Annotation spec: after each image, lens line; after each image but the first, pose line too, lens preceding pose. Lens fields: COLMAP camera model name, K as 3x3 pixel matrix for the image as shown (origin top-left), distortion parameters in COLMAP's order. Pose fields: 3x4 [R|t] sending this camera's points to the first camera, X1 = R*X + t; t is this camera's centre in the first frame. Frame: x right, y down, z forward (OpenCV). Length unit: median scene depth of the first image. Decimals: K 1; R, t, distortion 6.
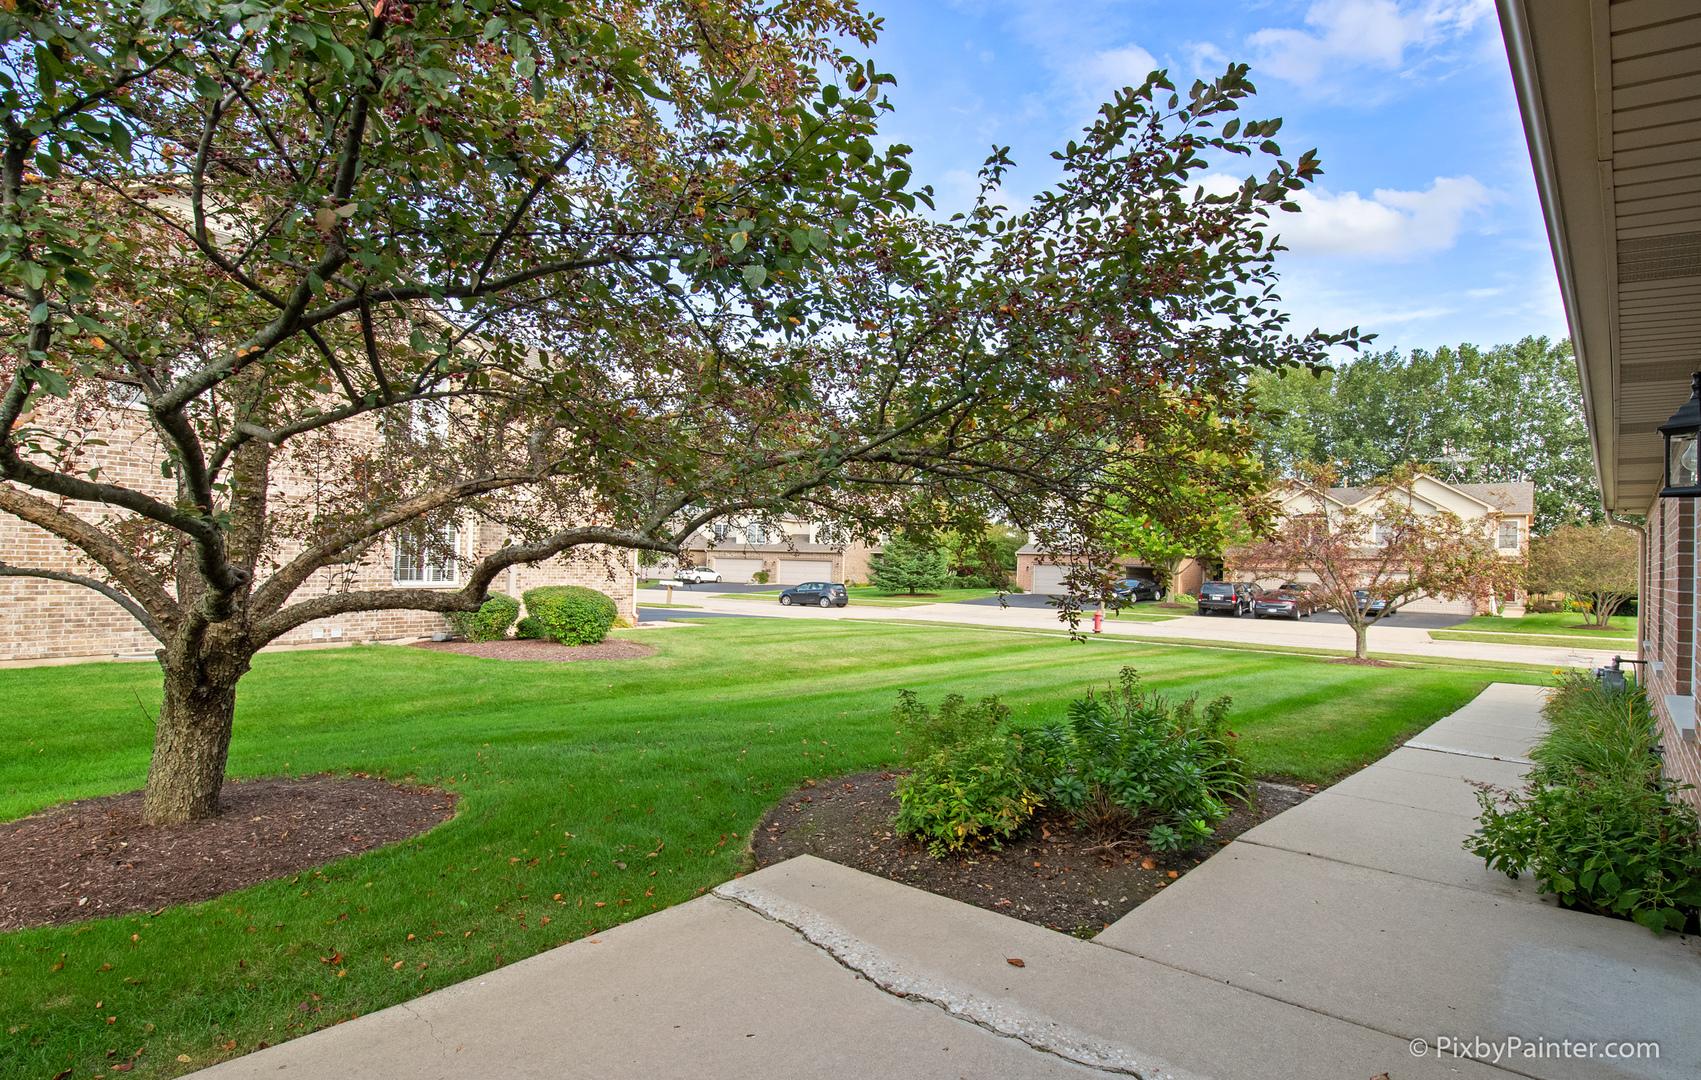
lens RADIAL K [[844.5, 0, 849.4], [0, 844.5, 566.6], [0, 0, 1]] dist [0.003468, 0.000335]
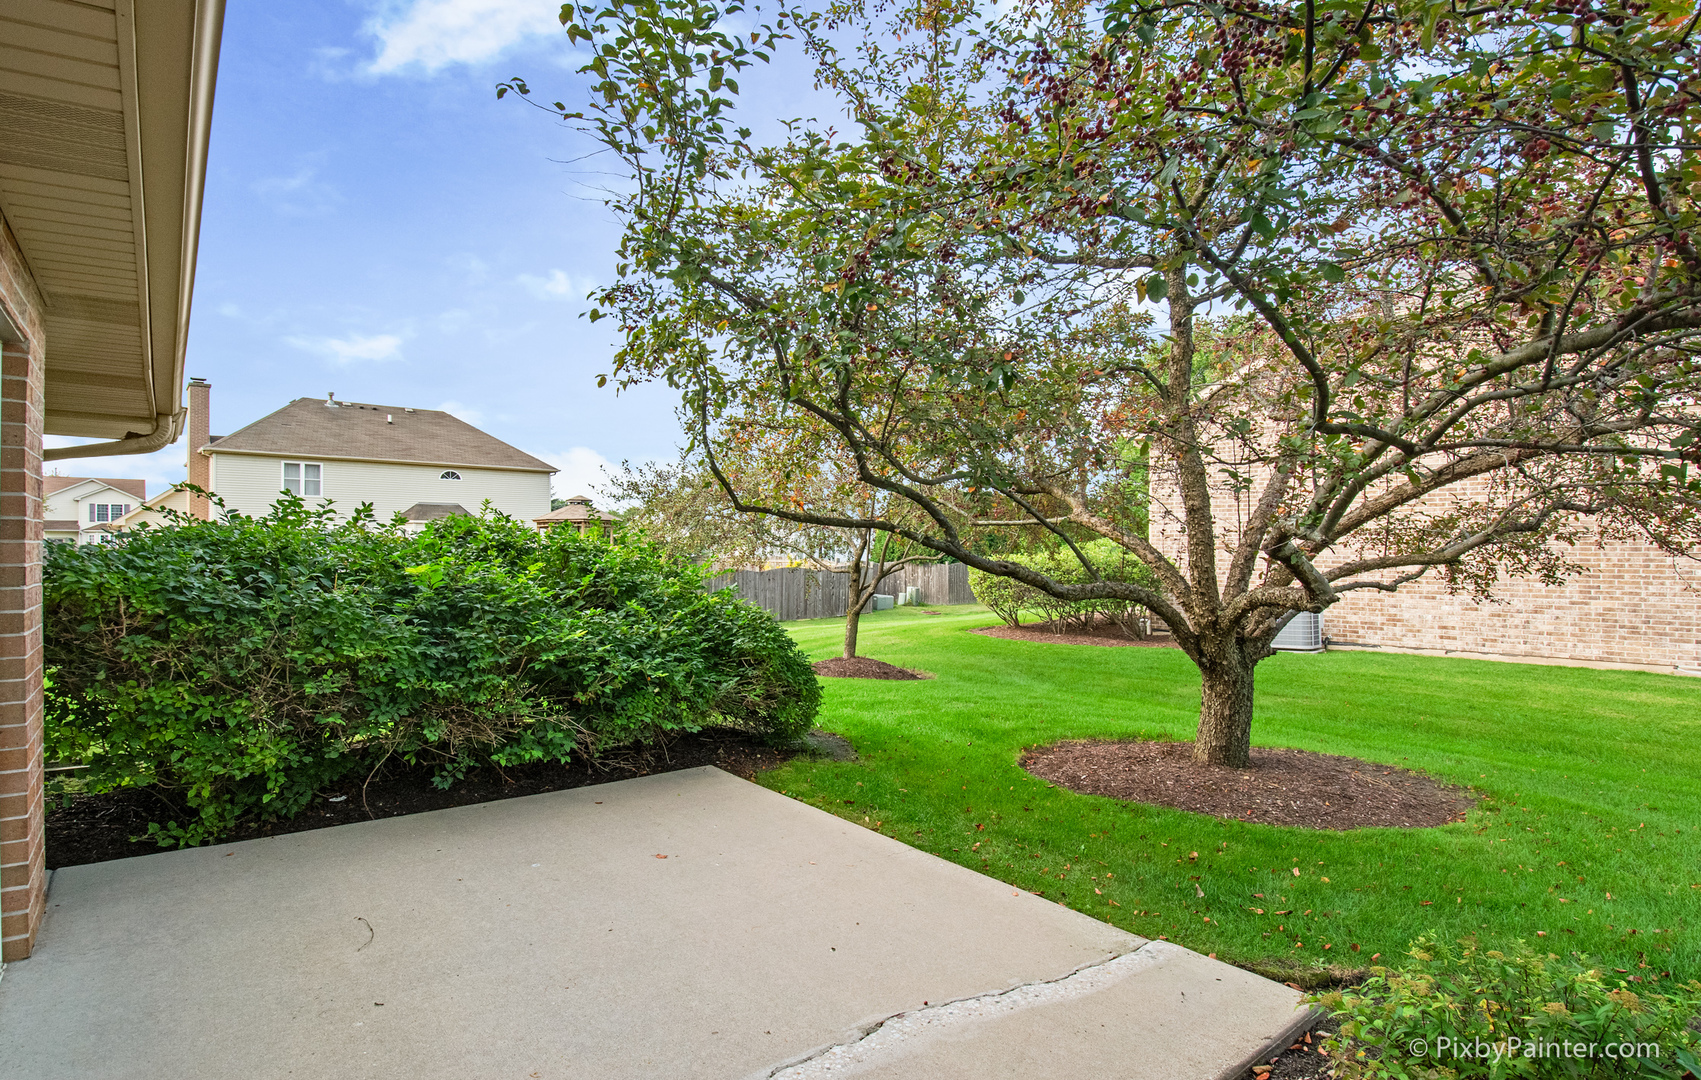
lens RADIAL K [[844.5, 0, 849.4], [0, 844.5, 566.6], [0, 0, 1]] dist [0.003468, 0.000335]
pose [[-0.148701, -0.001395, -0.988881, 0.567062], [-0.012633, 0.999920, 0.000489, 0.009380], [0.988801, 0.012565, -0.148707, 0.640880]]
